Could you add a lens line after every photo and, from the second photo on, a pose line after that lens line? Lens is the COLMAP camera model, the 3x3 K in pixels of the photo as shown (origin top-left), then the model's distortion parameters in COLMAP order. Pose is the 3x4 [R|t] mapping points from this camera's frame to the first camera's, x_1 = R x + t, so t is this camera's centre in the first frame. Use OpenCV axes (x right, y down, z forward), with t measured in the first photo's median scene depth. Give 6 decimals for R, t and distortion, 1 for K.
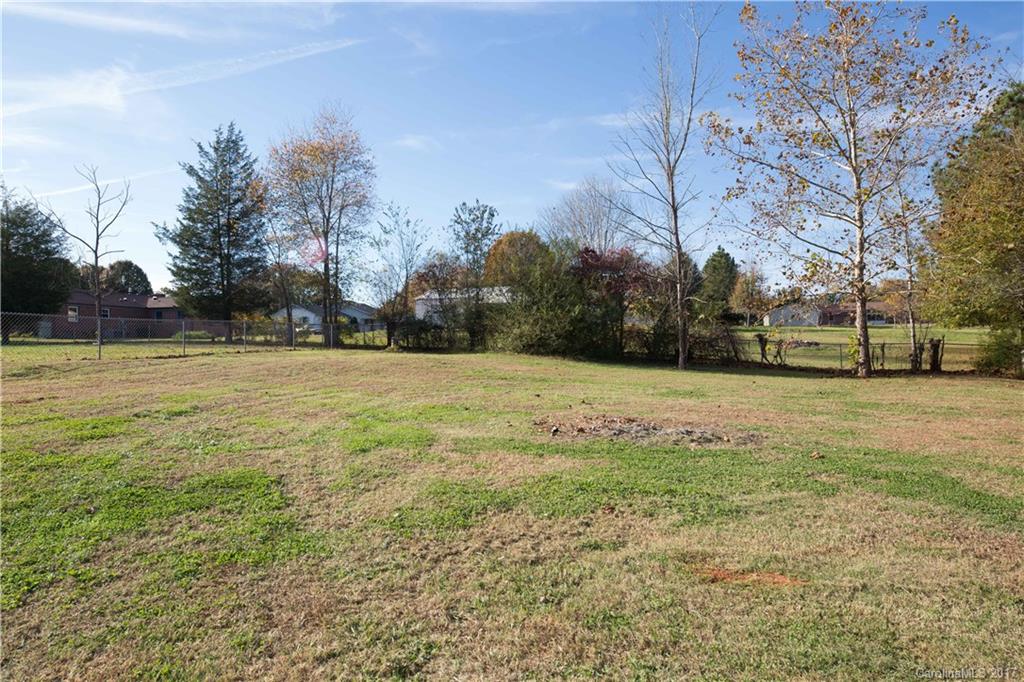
lens RADIAL K [[628.5, 0, 511.7], [0, 628.5, 341.8], [0, 0, 1]] dist [0.029055, -0.000270]
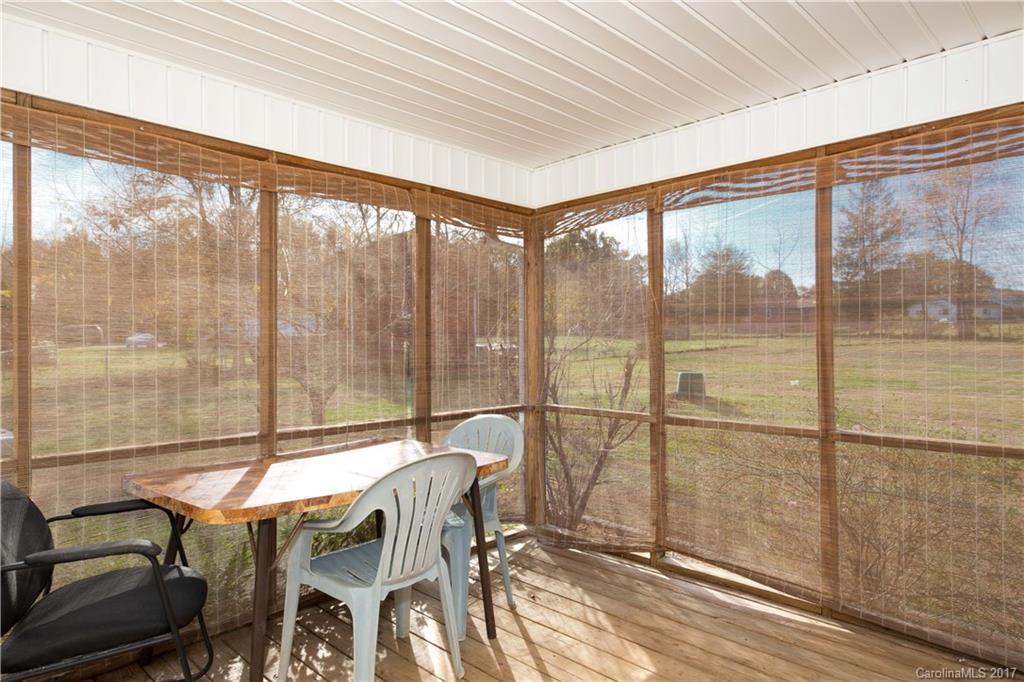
lens RADIAL K [[628.5, 0, 511.4], [0, 628.5, 339.1], [0, 0, 1]] dist [0.029055, -0.000270]
pose [[0.604917, -0.002936, -0.796283, 0.143779], [0.009162, 0.999953, 0.003273, -0.003555], [0.796236, -0.009275, 0.604915, -0.384049]]
